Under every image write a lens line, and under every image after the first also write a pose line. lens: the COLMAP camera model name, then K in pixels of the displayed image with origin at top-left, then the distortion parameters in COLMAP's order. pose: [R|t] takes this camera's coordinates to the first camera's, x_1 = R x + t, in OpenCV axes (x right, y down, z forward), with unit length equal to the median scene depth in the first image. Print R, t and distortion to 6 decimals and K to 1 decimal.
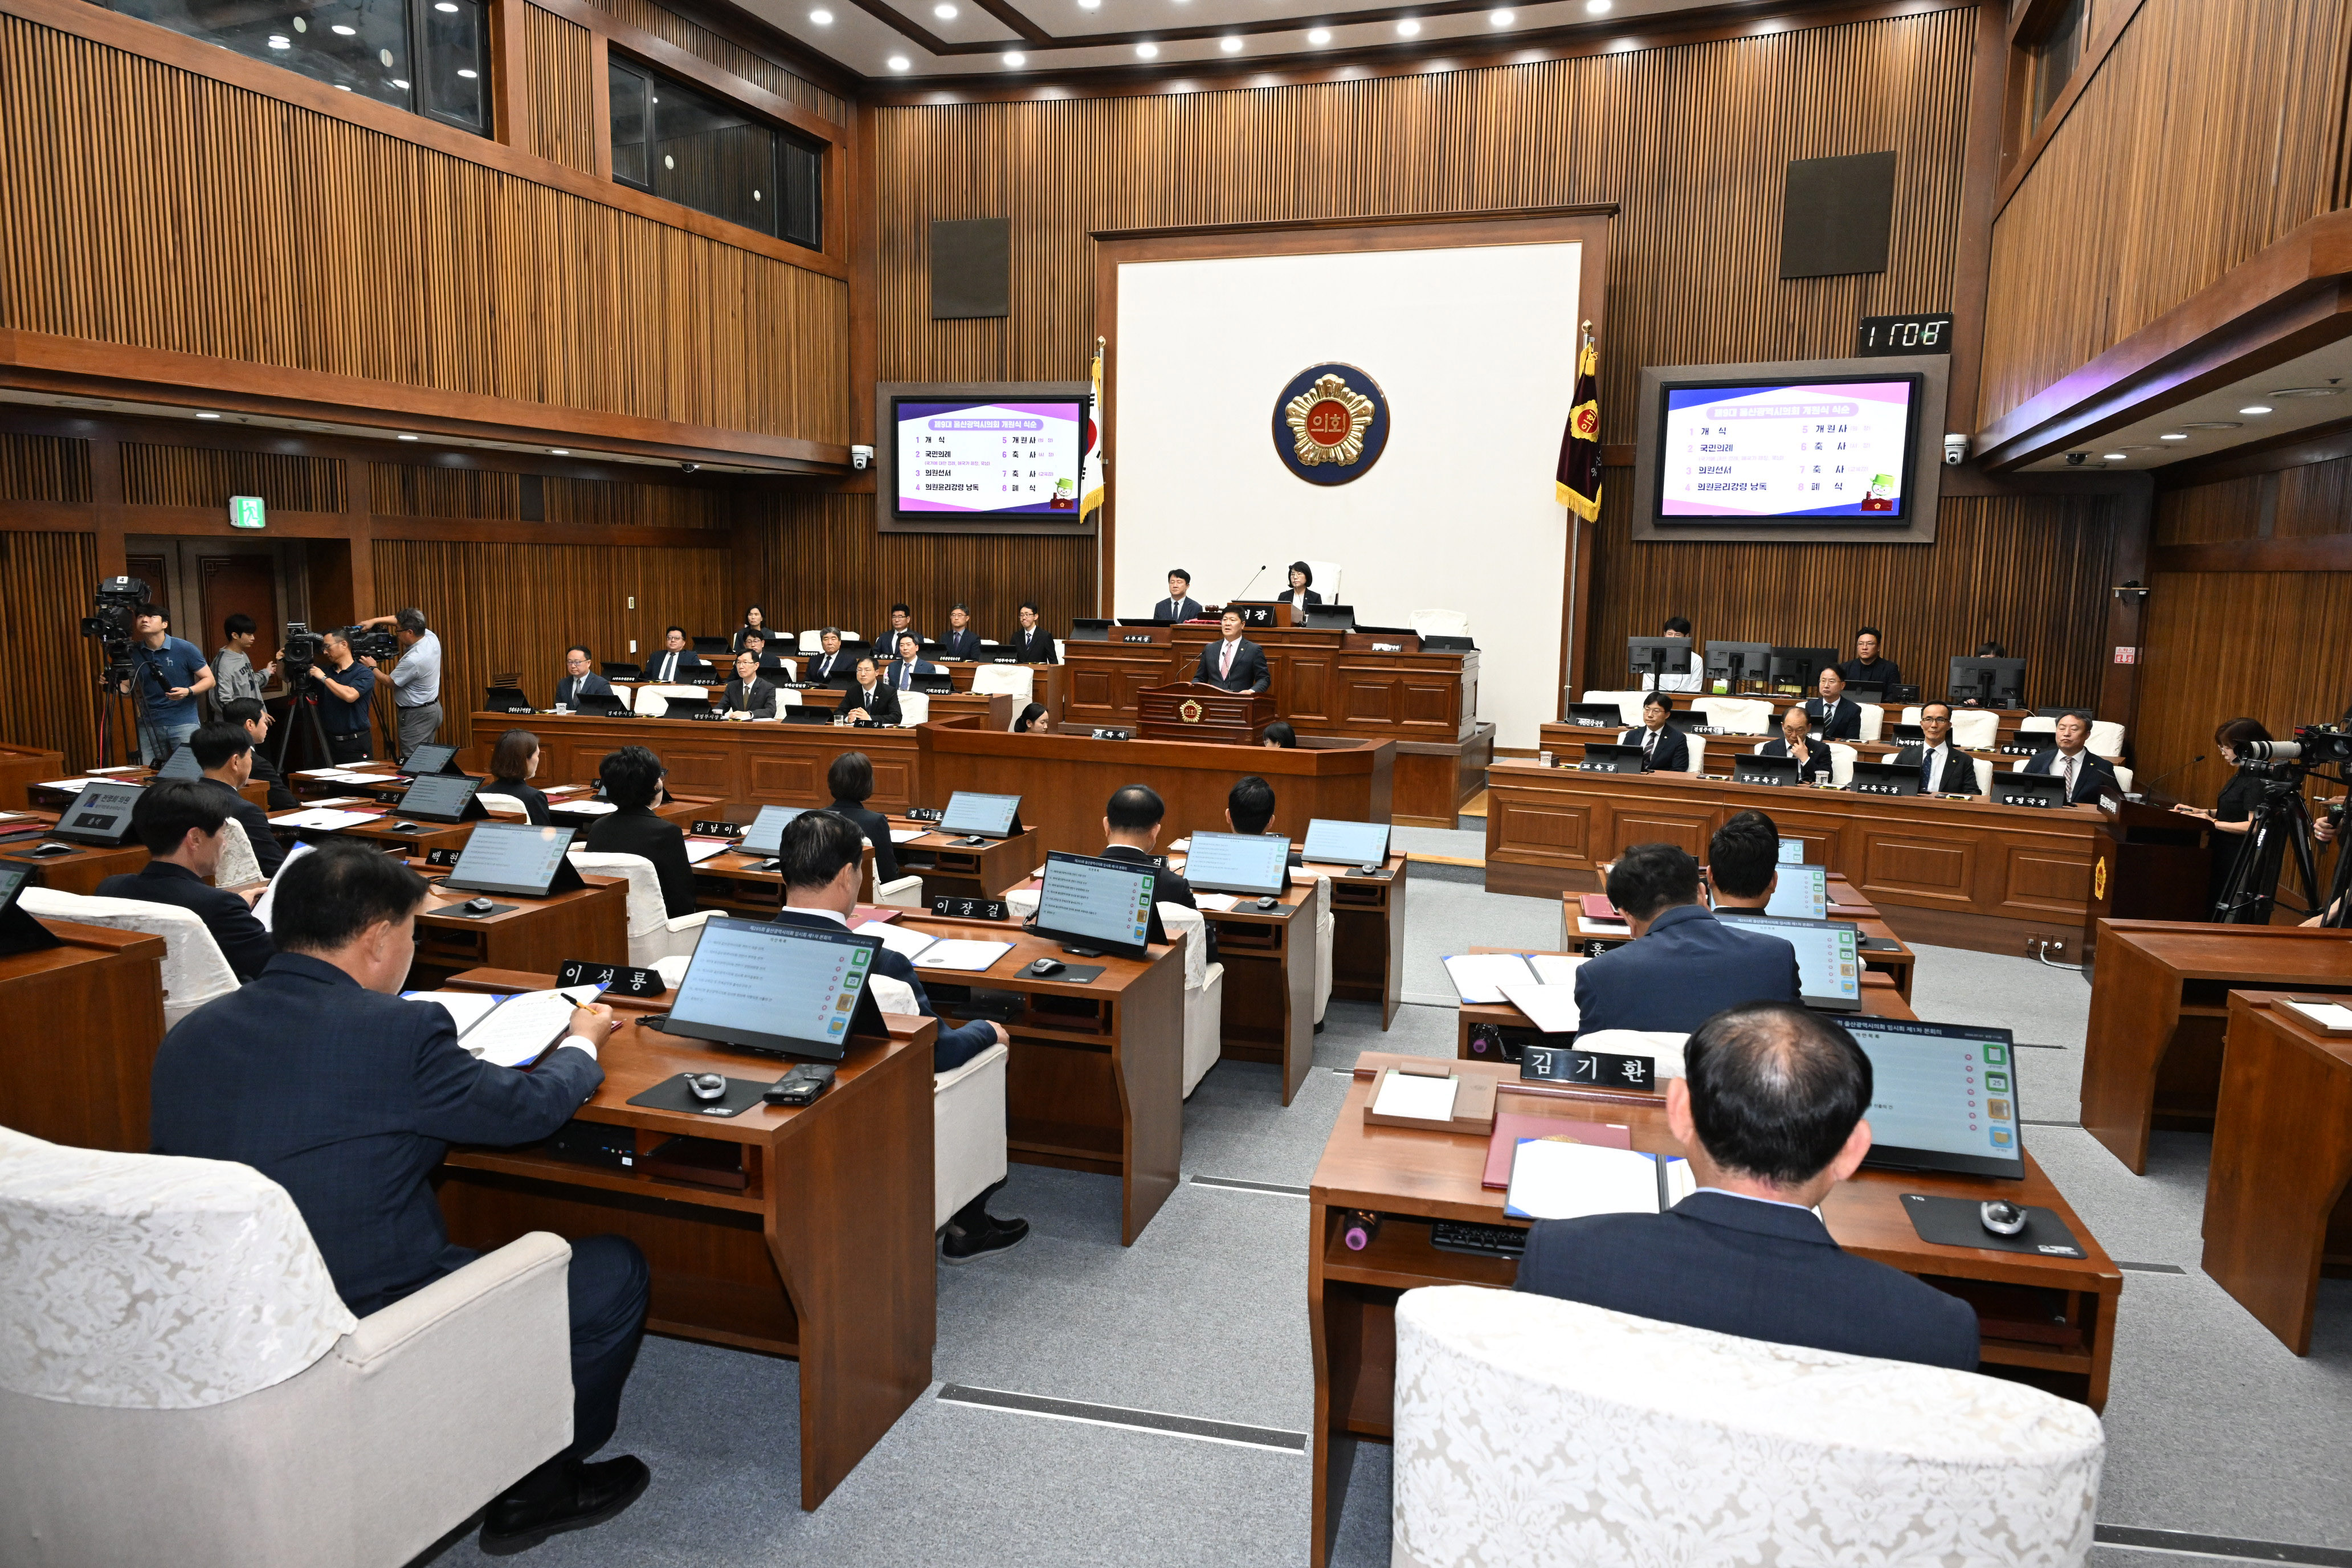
lens RADIAL K [[1584.2, 0, 1176.0], [0, 1584.2, 784.0], [0, 0, 1]] dist [-0.006944, 0.003612]
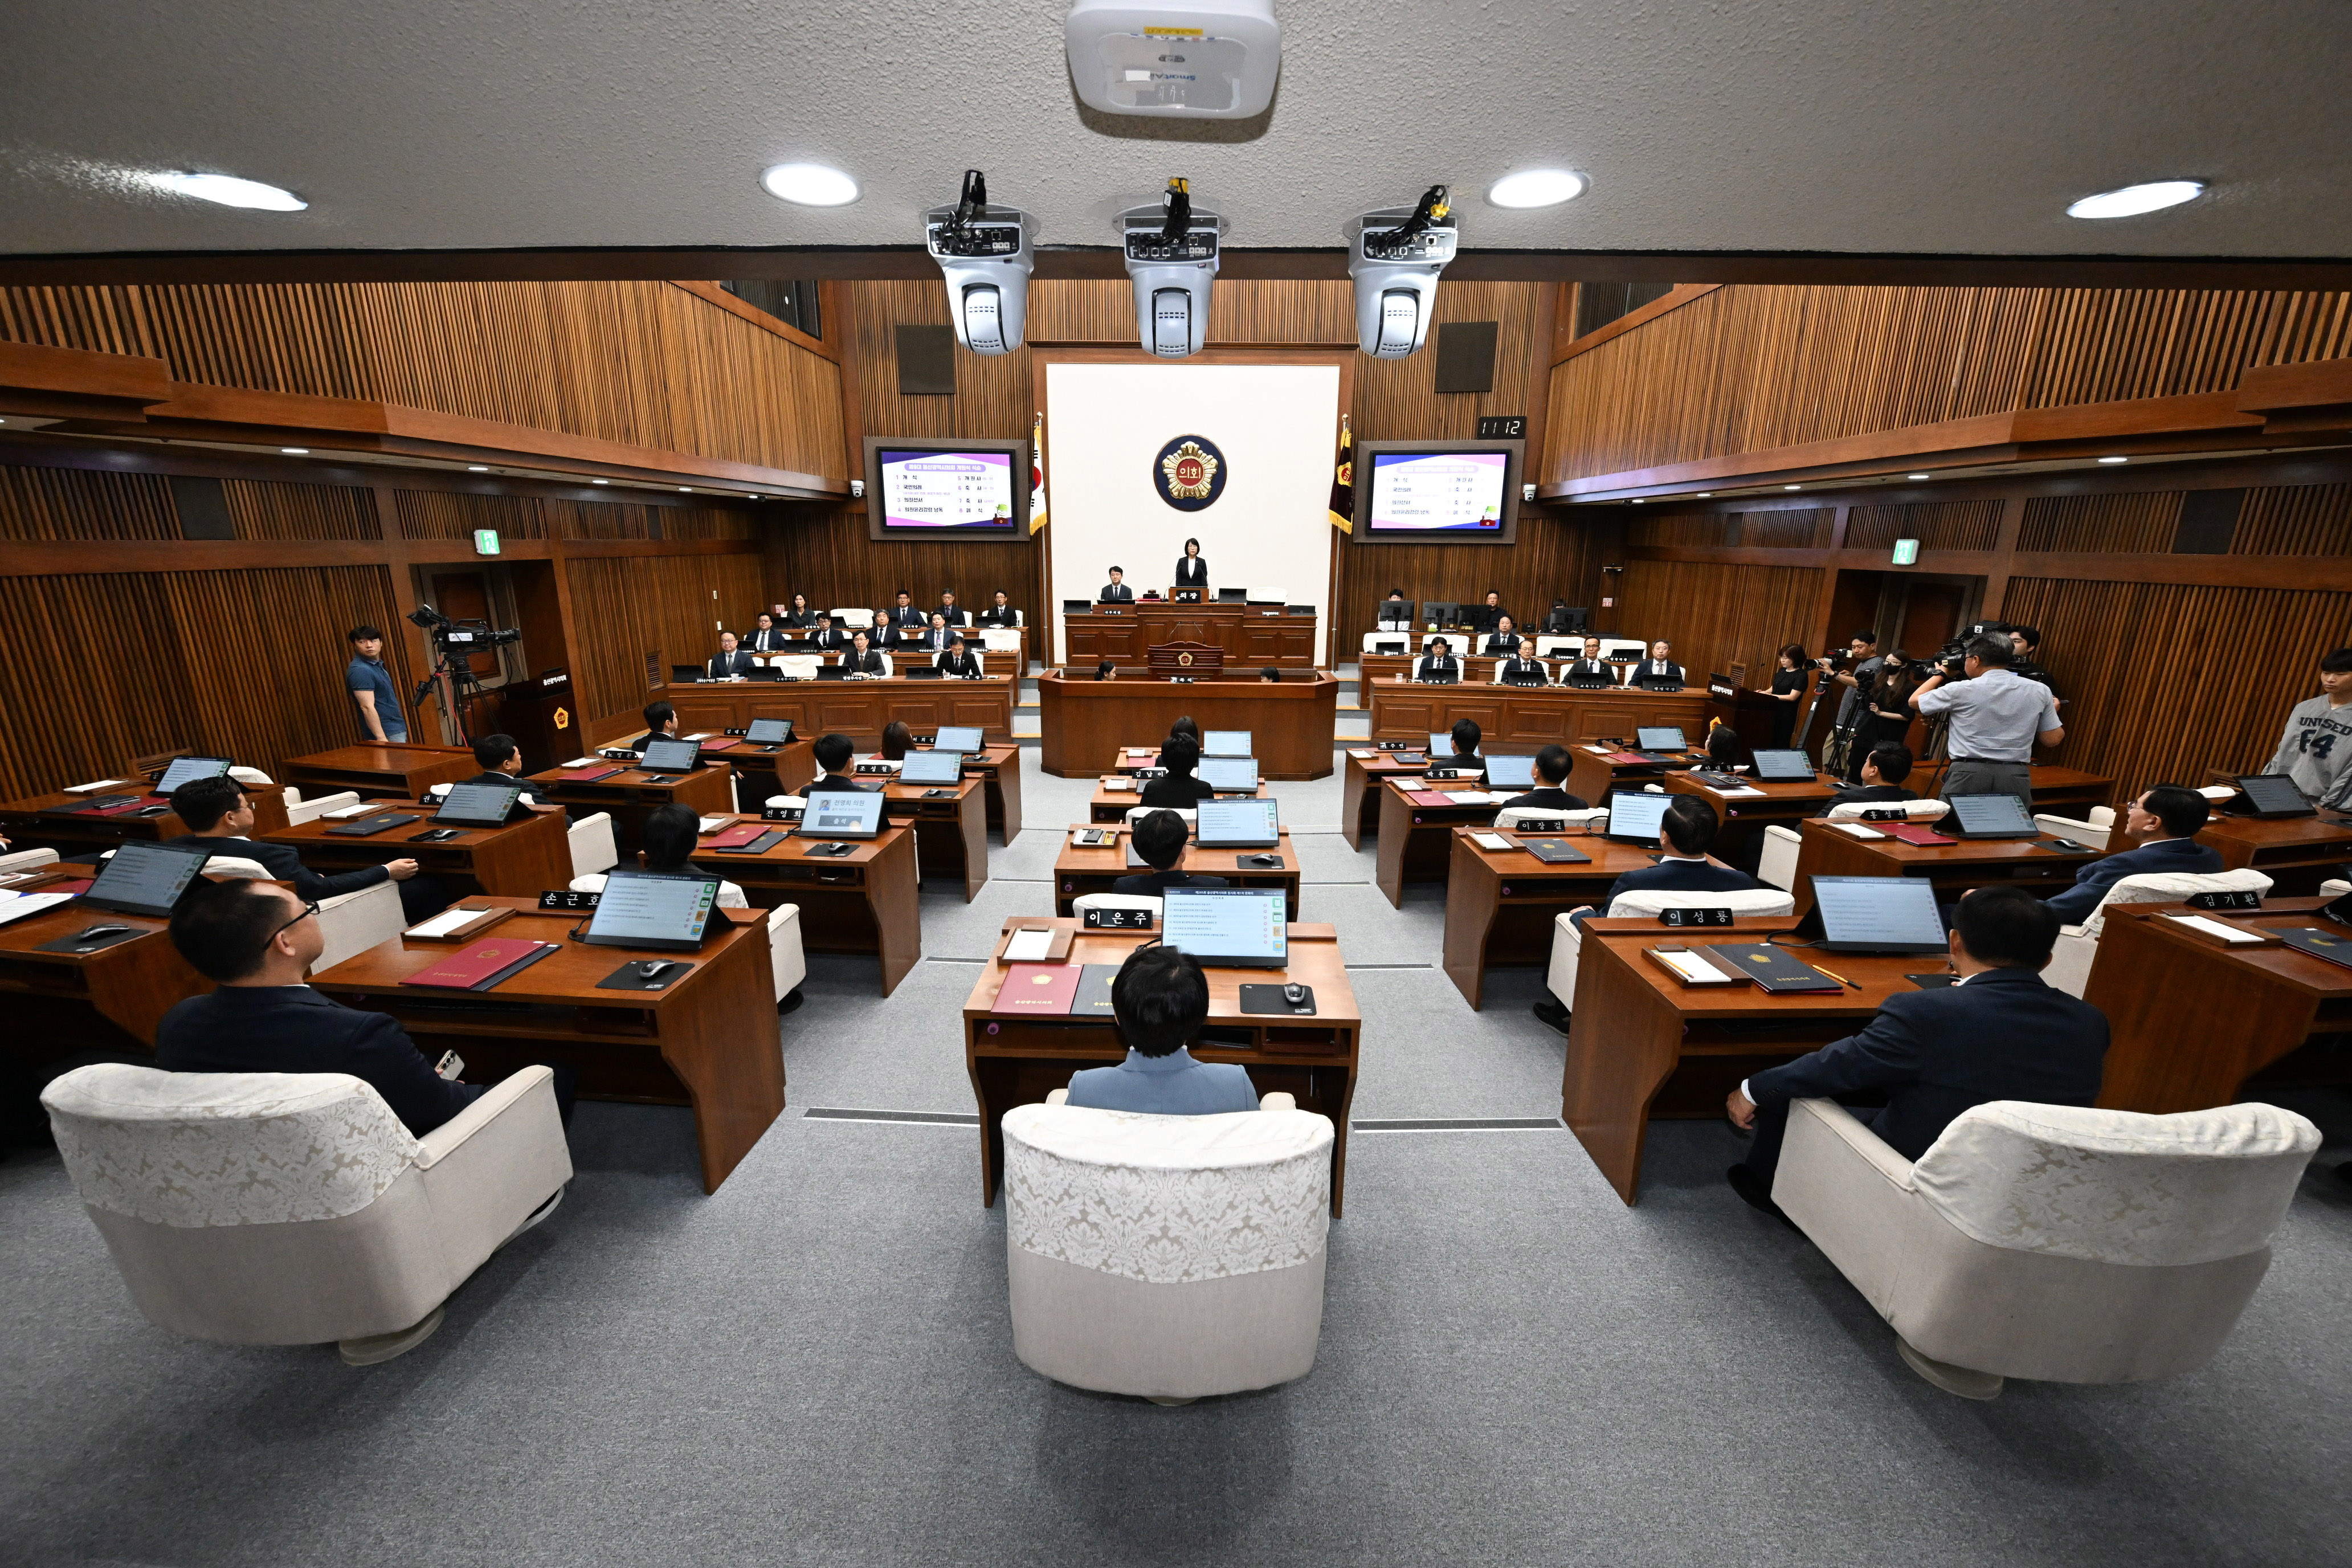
lens RADIAL K [[933.7, 0, 1176.0], [0, 933.7, 784.0], [0, 0, 1]] dist [-0.000644, -0.000042]
pose [[0.944081, -0.094862, 0.315774, -0.263003], [0.055292, 0.989705, 0.132009, -0.037940], [-0.325046, -0.107167, 0.939607, 0.061985]]
